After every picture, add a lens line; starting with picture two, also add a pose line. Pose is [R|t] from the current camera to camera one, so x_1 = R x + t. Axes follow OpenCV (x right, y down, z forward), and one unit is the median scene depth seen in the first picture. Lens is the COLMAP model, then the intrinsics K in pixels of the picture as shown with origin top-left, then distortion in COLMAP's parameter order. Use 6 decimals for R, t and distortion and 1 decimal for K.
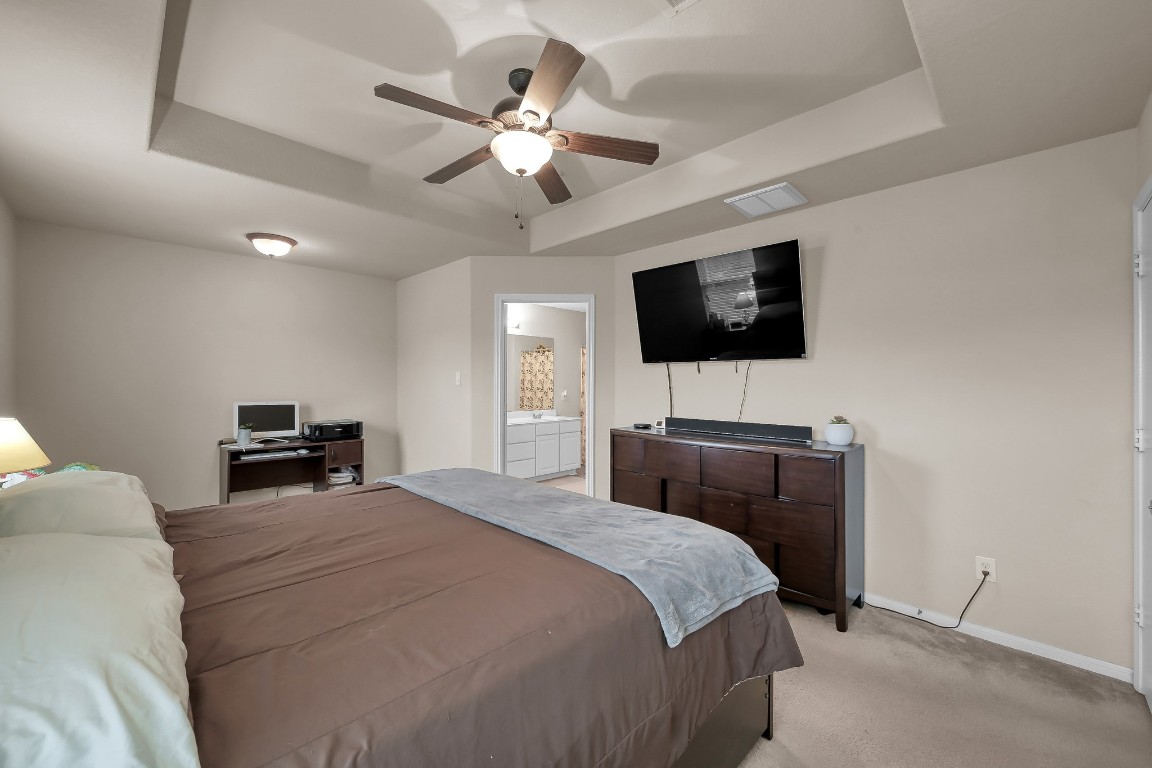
lens RADIAL K [[459.0, 0, 578.4], [0, 459.0, 381.8], [0, 0, 1]] dist [-0.001384, -0.000100]
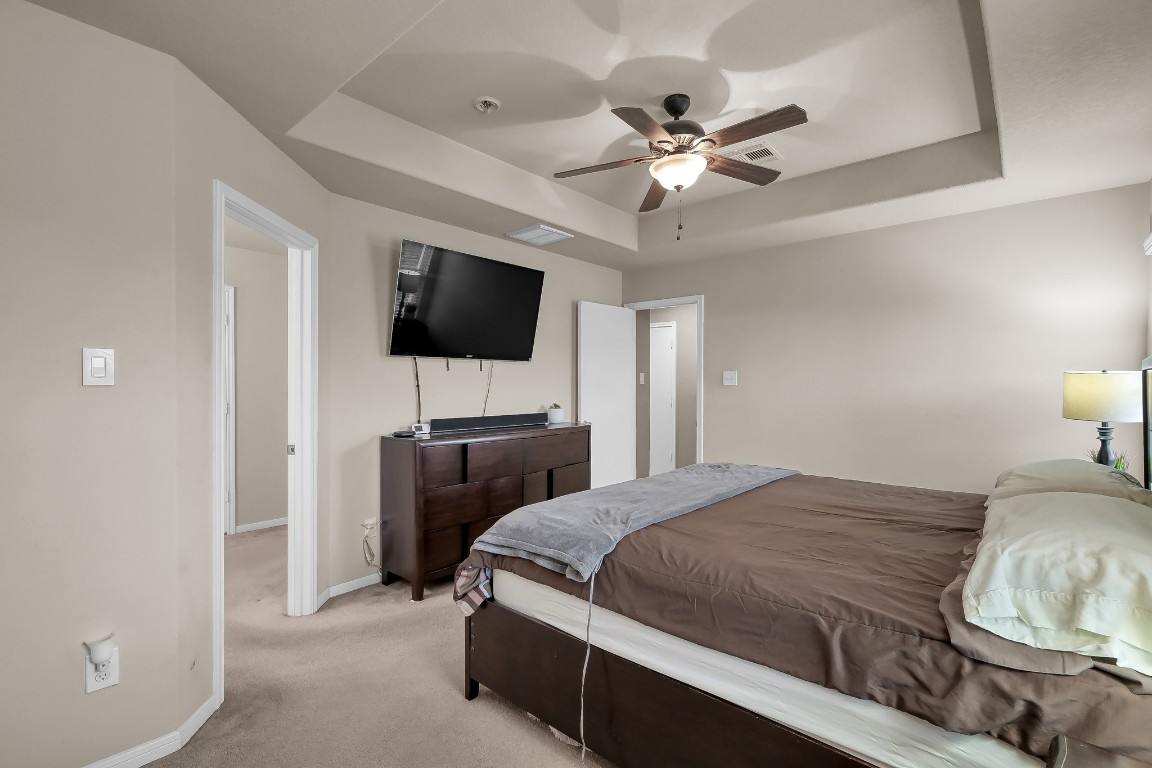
lens RADIAL K [[514.6, 0, 572.7], [0, 514.6, 386.1], [0, 0, 1]] dist [0.000659, 0.000031]
pose [[-0.056165, -0.006634, 0.998399, -0.813109], [0.000399, 0.999978, 0.006666, 0.007719], [-0.998421, 0.000773, -0.056161, 0.799574]]
